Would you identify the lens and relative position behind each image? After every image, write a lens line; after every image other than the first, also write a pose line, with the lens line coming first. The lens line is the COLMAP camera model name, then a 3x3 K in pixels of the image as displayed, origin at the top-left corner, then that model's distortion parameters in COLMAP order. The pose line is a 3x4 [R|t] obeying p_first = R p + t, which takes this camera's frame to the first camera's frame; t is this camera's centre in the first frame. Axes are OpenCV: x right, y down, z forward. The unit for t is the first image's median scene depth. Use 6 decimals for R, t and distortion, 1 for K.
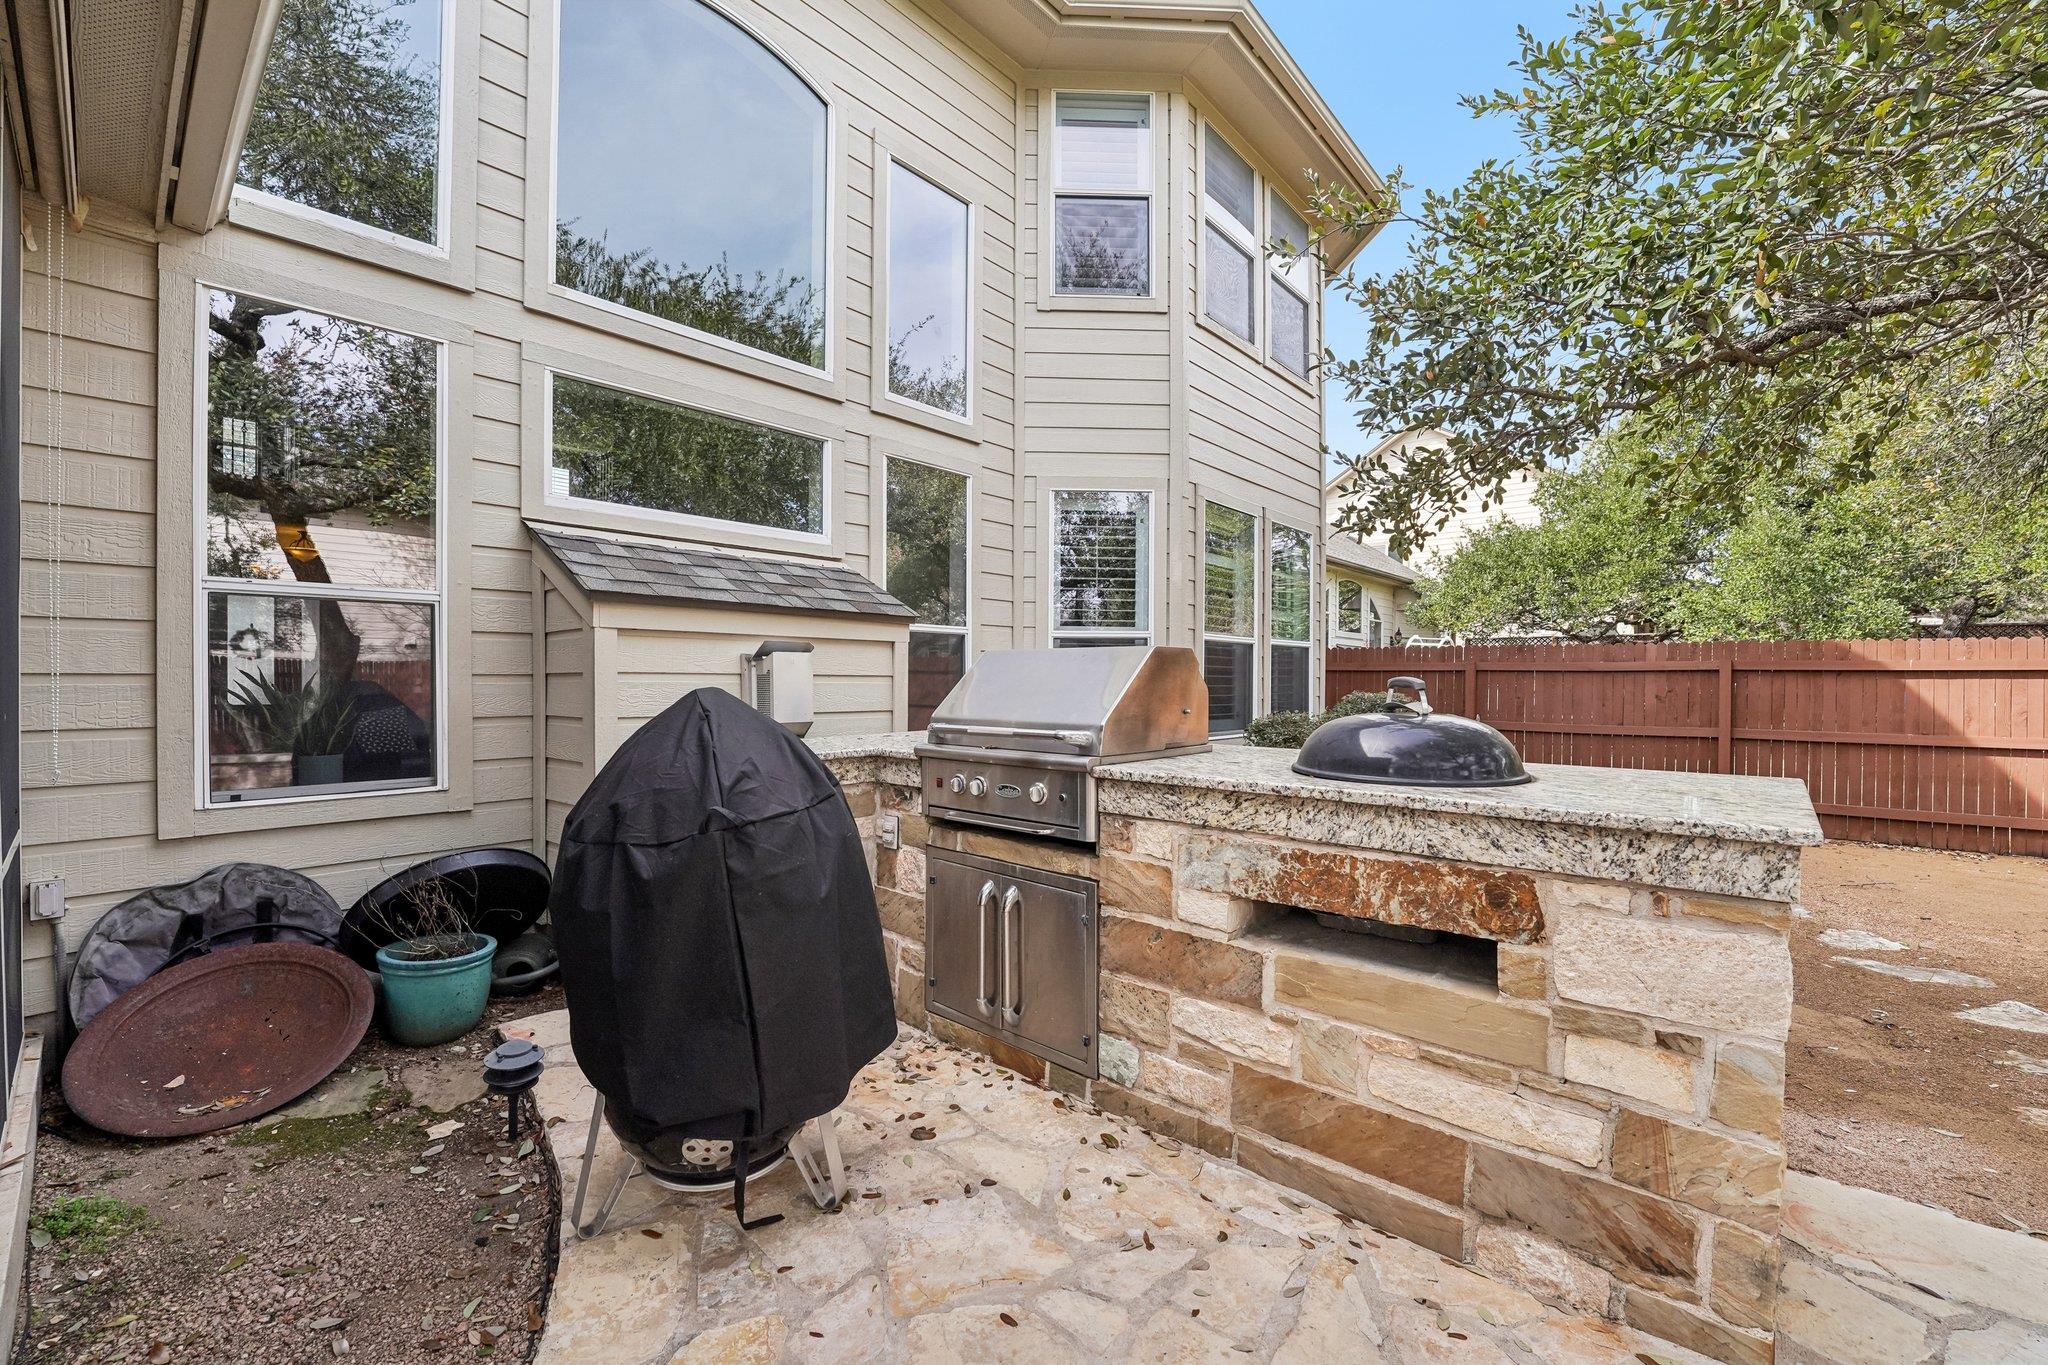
lens RADIAL K [[826.2, 0, 1024.2], [0, 826.2, 693.8], [0, 0, 1]] dist [-0.004006, -0.001814]
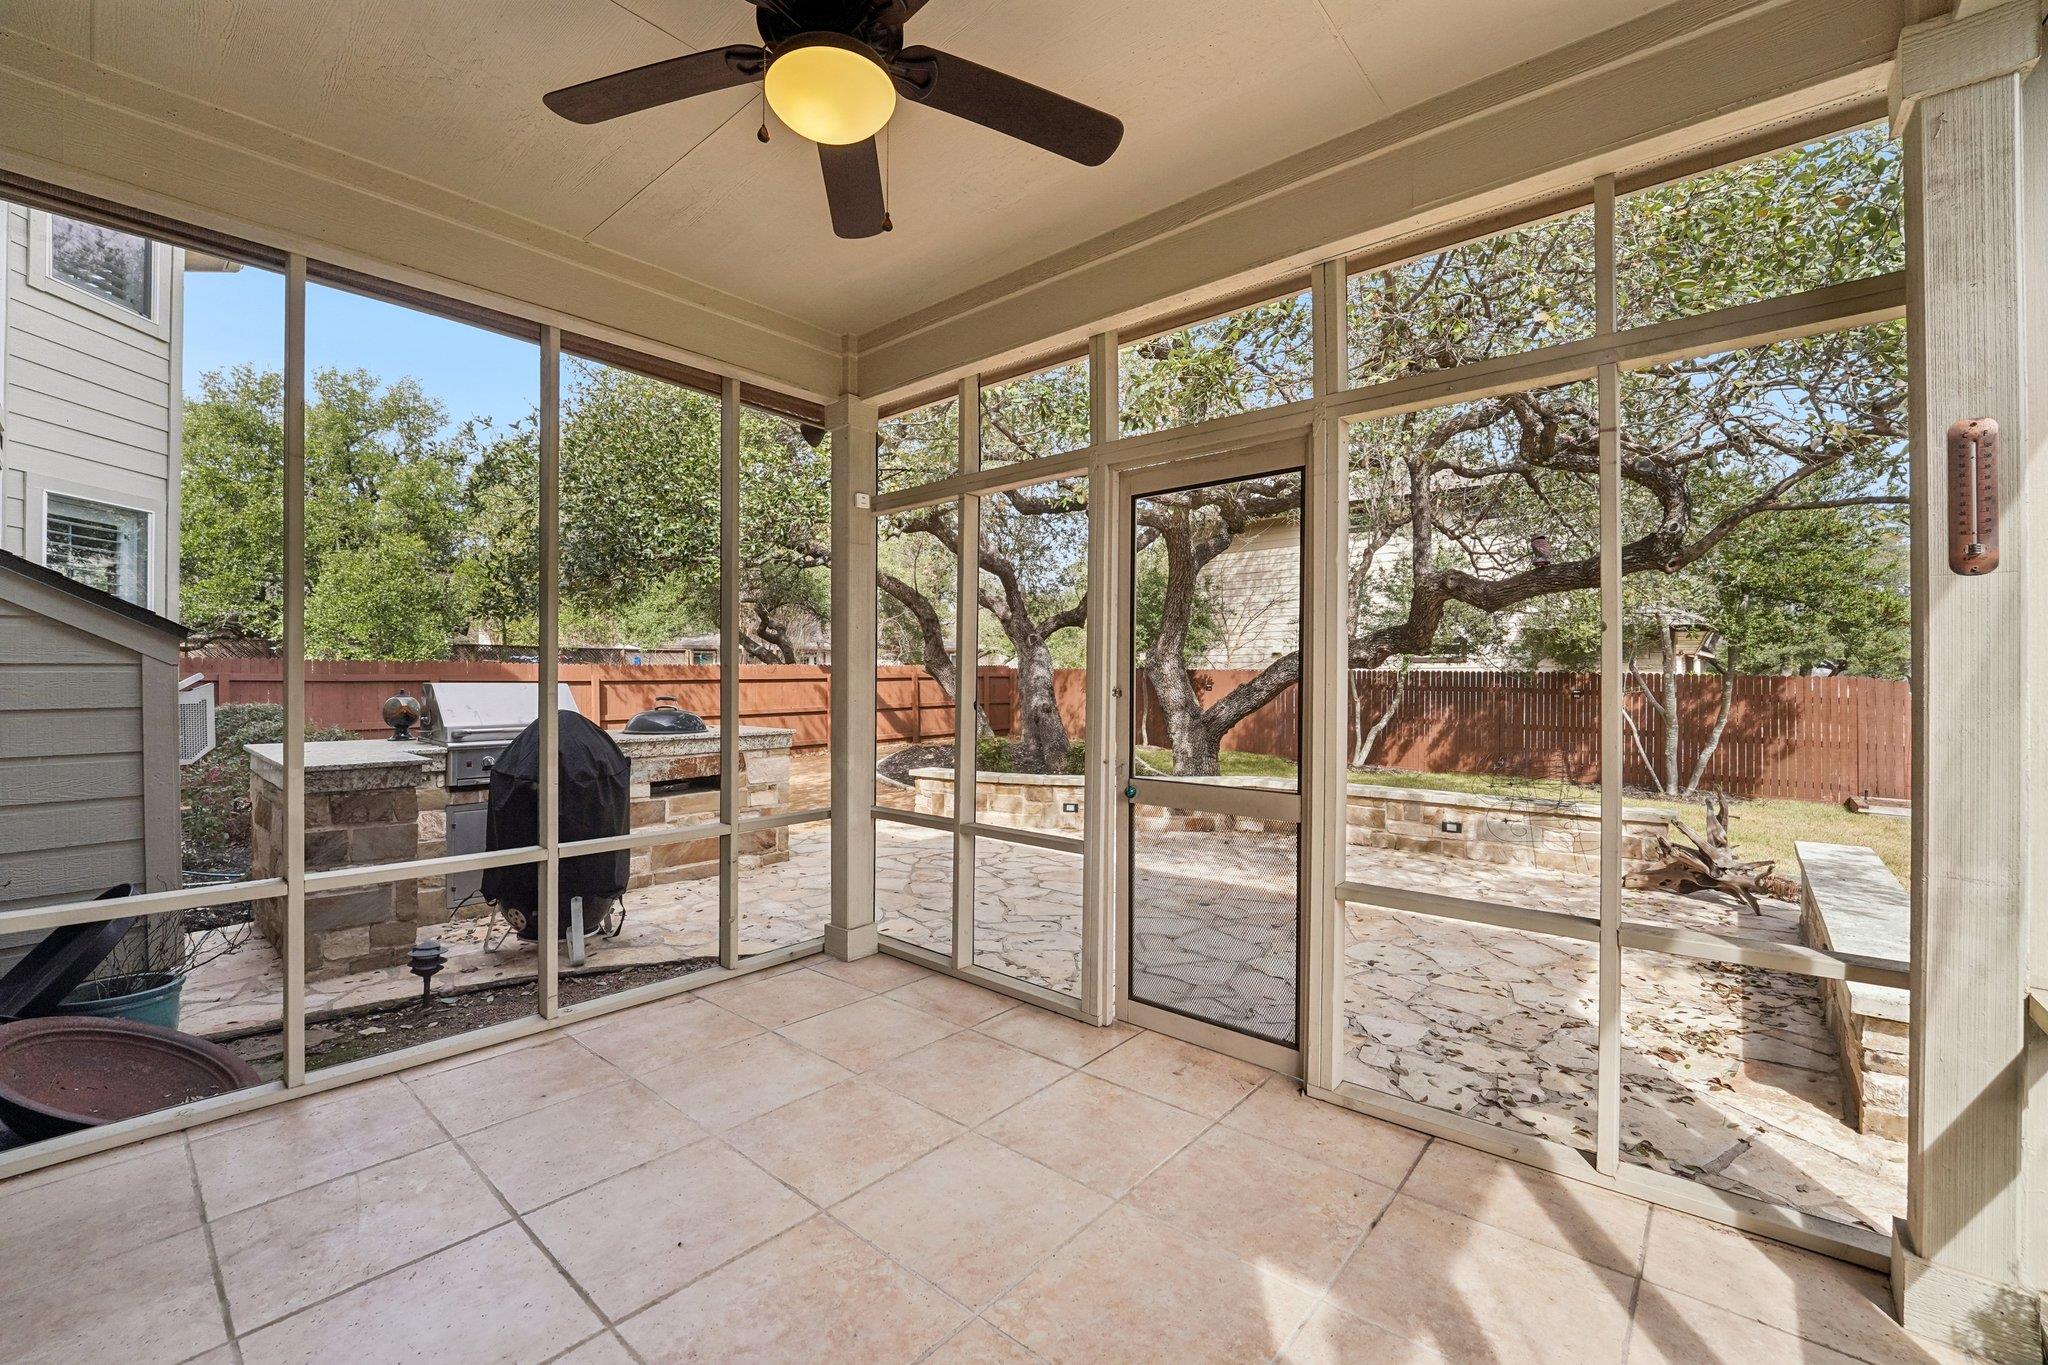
lens RADIAL K [[826.2, 0, 1025.4], [0, 826.2, 681.6], [0, 0, 1]] dist [-0.004006, -0.001814]
pose [[-0.000616, -0.004693, 0.999989, -2.038484], [0.015385, 0.999871, 0.004702, -0.056015], [-0.999881, 0.015388, -0.000544, -0.152237]]
